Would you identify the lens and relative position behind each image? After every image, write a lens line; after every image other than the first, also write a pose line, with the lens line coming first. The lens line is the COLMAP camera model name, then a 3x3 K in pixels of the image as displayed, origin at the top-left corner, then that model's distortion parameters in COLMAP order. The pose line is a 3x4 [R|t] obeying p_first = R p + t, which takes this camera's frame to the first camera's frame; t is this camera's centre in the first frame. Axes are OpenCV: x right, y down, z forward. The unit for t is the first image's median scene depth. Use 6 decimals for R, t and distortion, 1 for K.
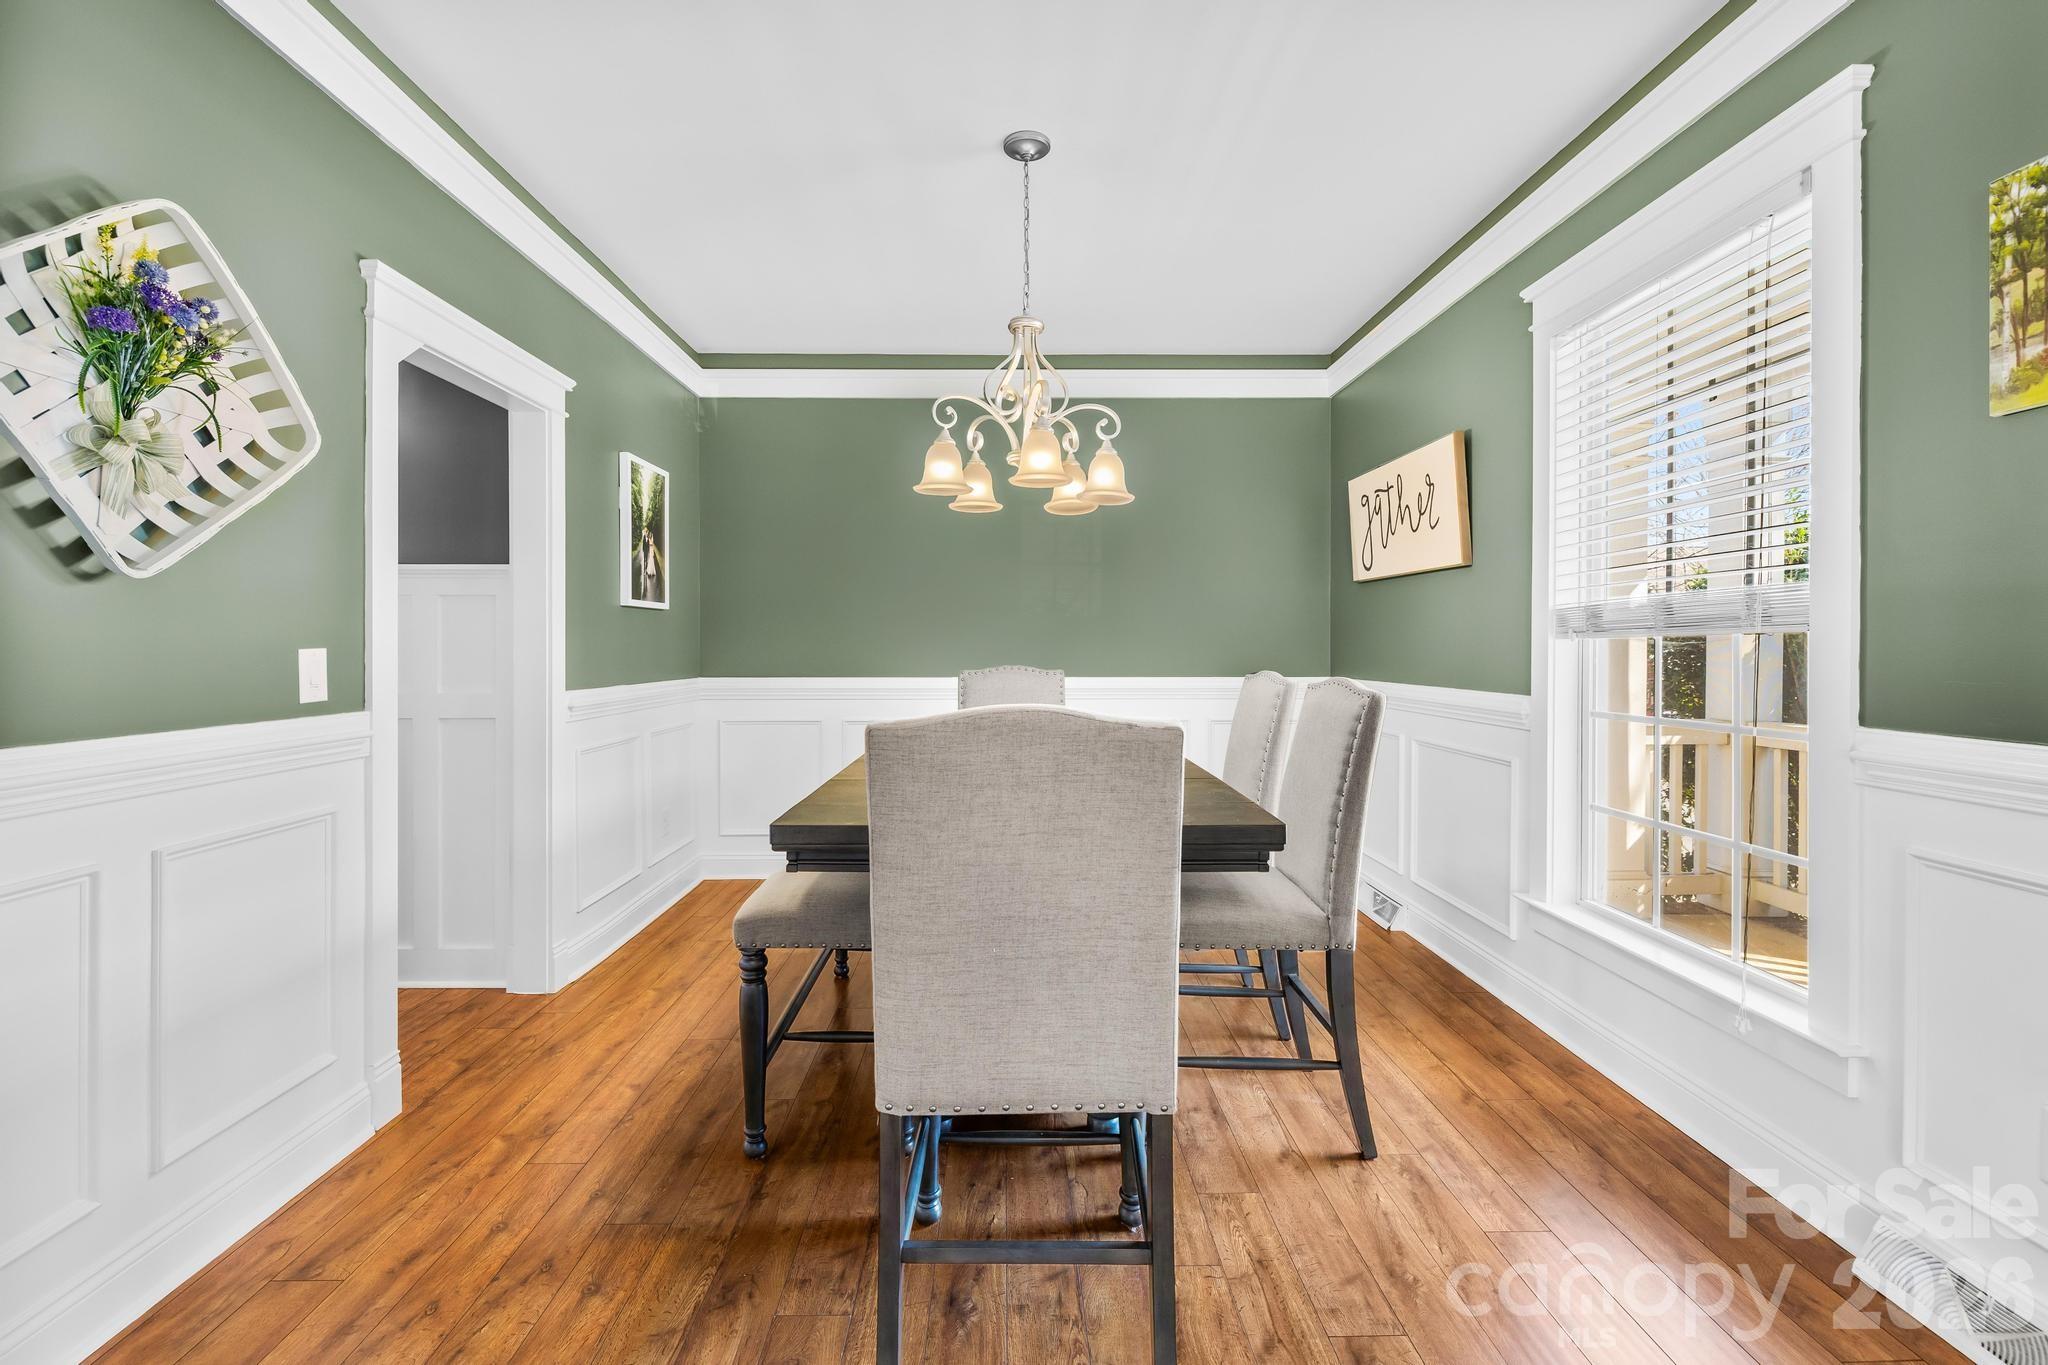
lens RADIAL K [[870.7, 0, 1004.6], [0, 870.7, 647.7], [0, 0, 1]] dist [-0.002358, -0.000452]
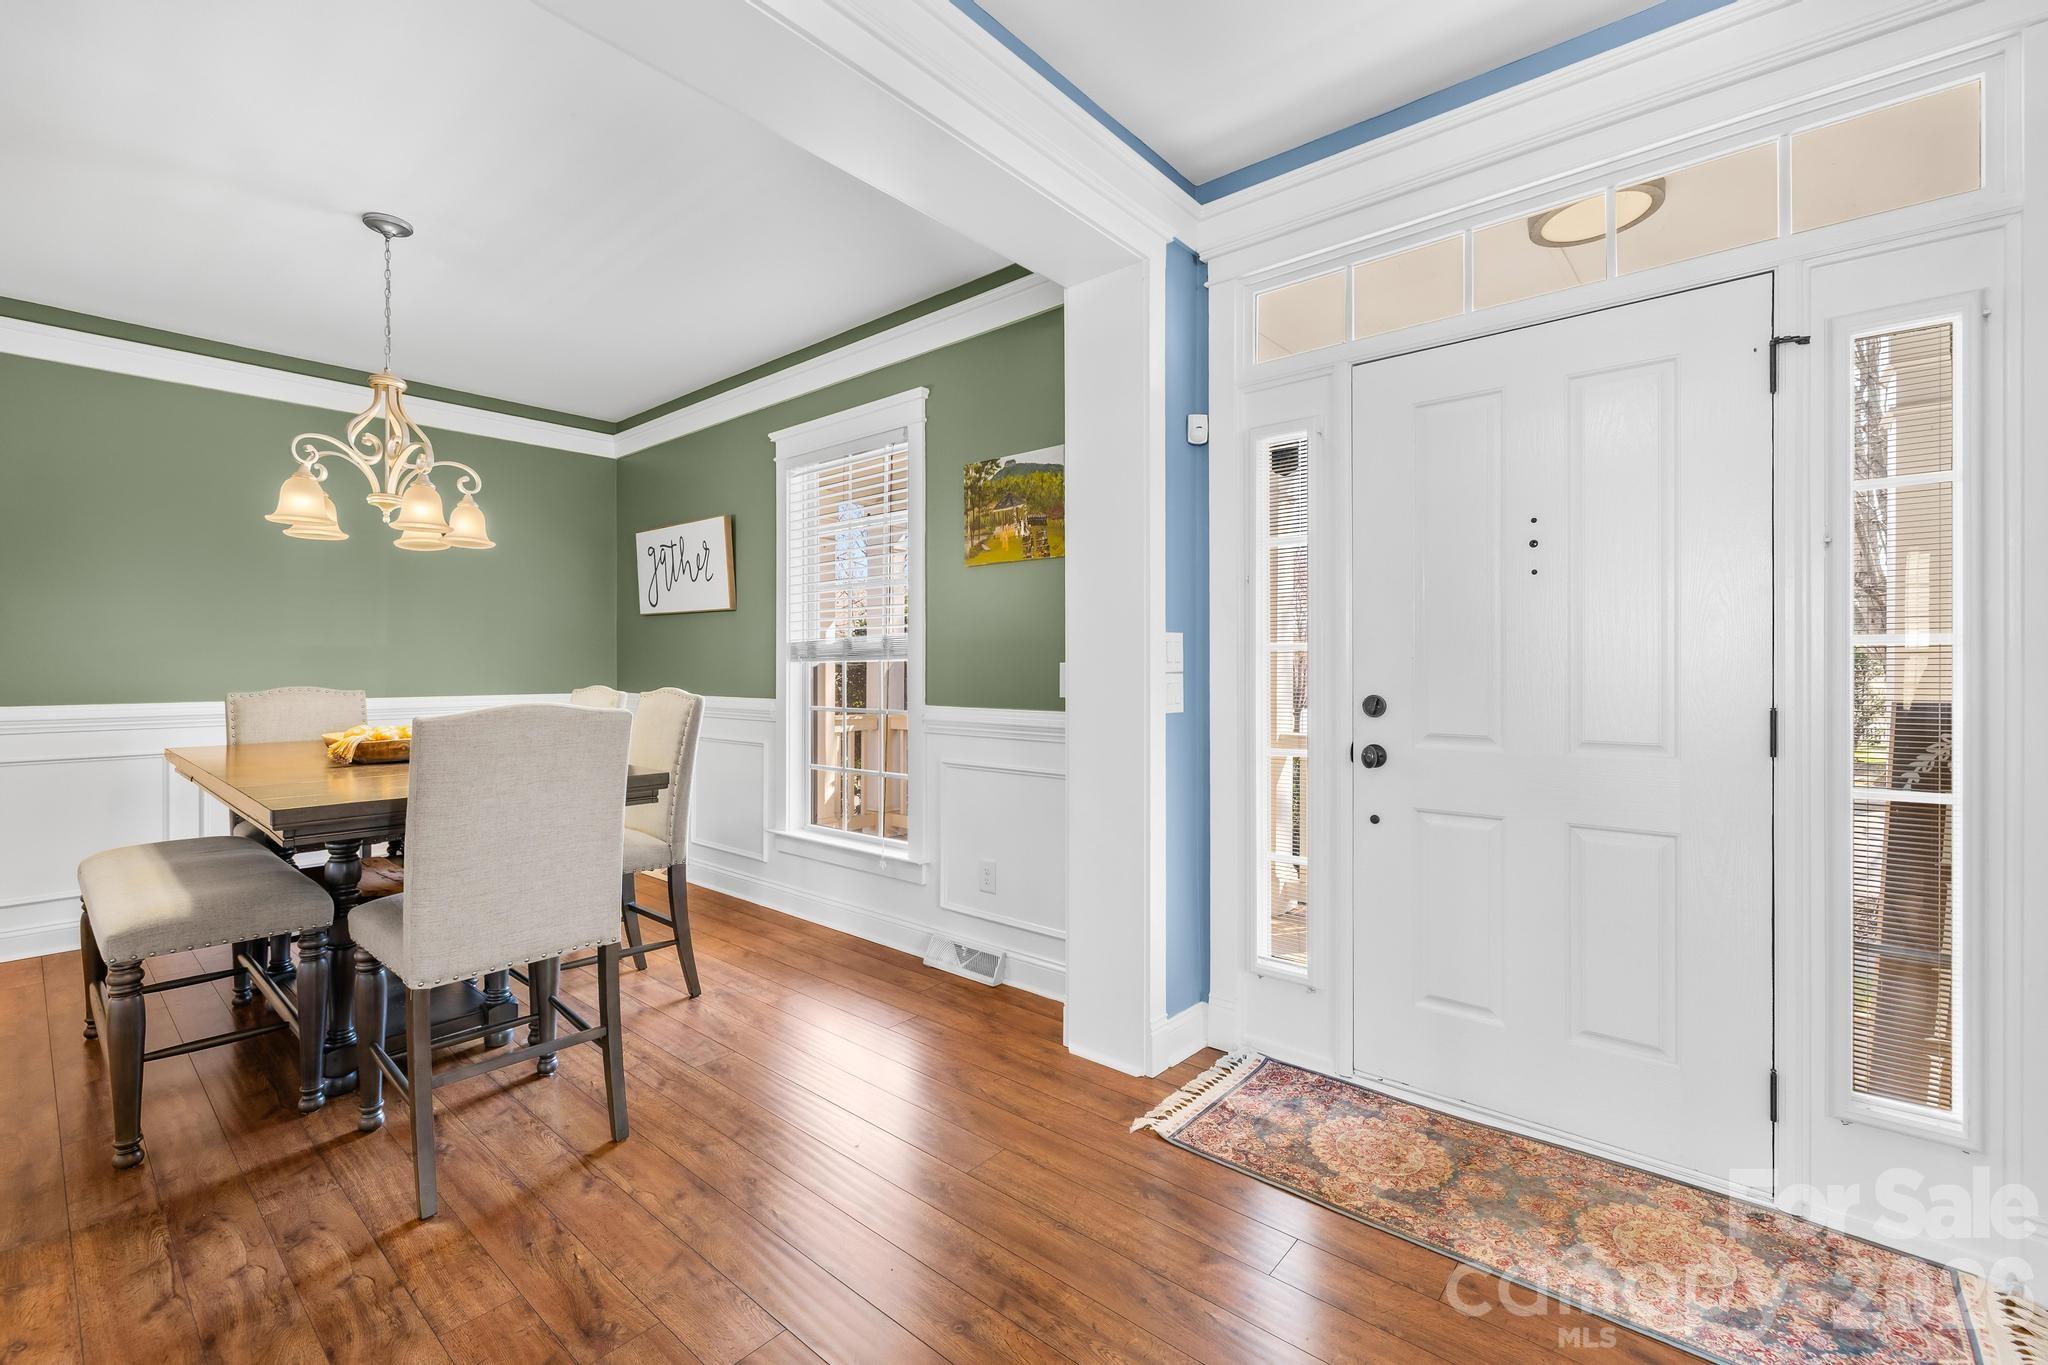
lens RADIAL K [[870.7, 0, 1031.4], [0, 870.7, 677.0], [0, 0, 1]] dist [-0.002358, -0.000452]
pose [[0.647833, -0.009507, 0.761723, -0.293515], [0.002269, 0.999942, 0.010550, 0.001485], [-0.761779, -0.005107, 0.647817, -0.364198]]
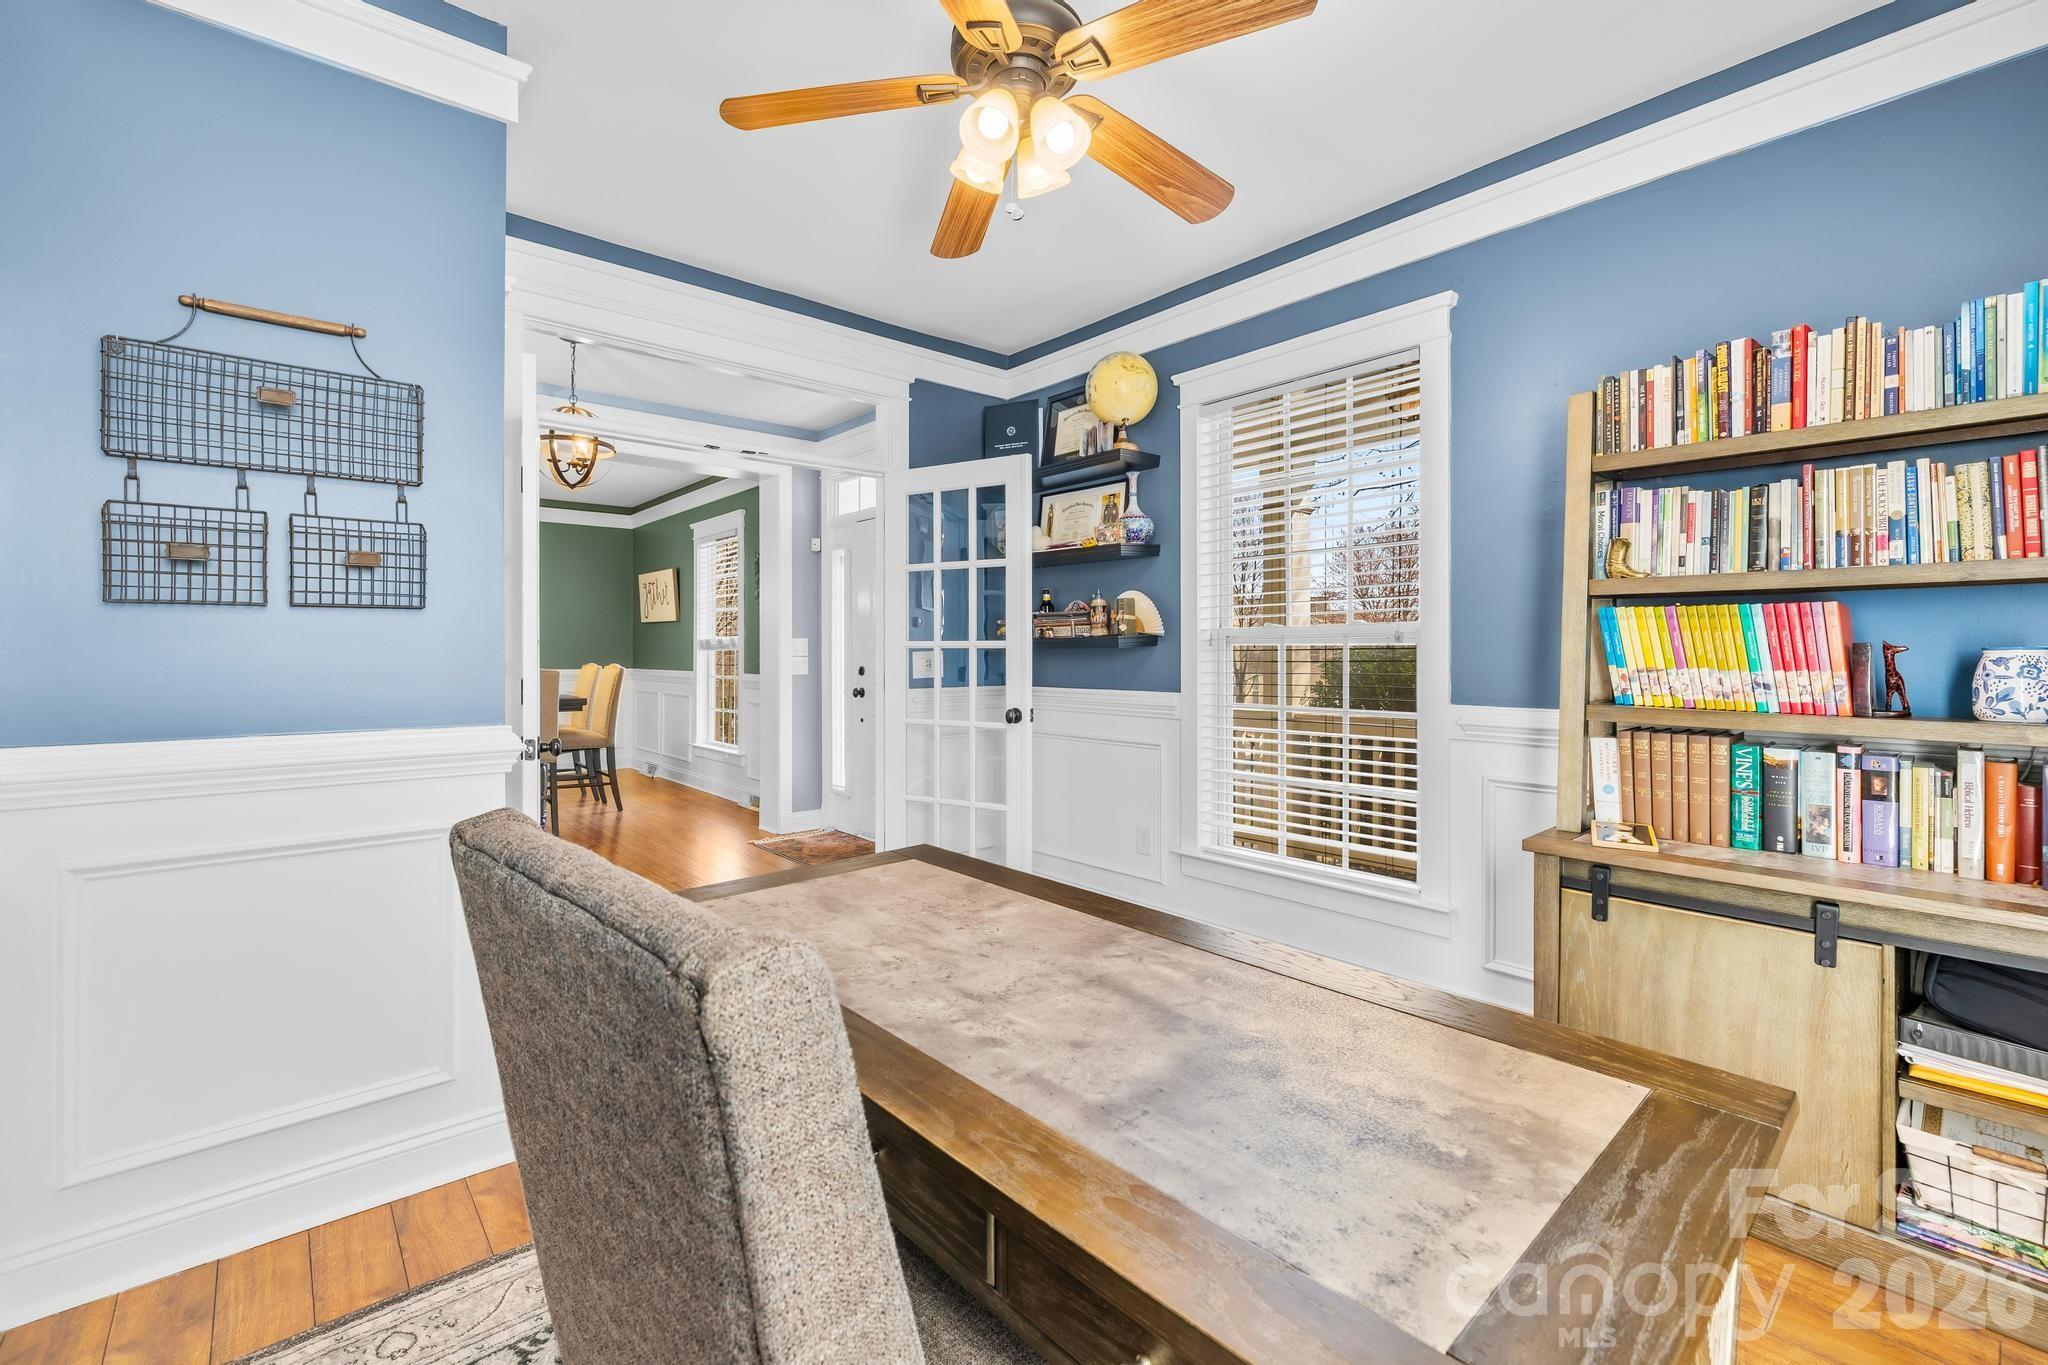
lens RADIAL K [[870.7, 0, 1026.5], [0, 870.7, 660.7], [0, 0, 1]] dist [-0.002358, -0.000452]
pose [[0.753038, -0.003356, 0.657968, -0.453046], [-0.000772, 0.999982, 0.005984, 0.004351], [-0.657976, -0.005014, 0.753022, -1.923164]]
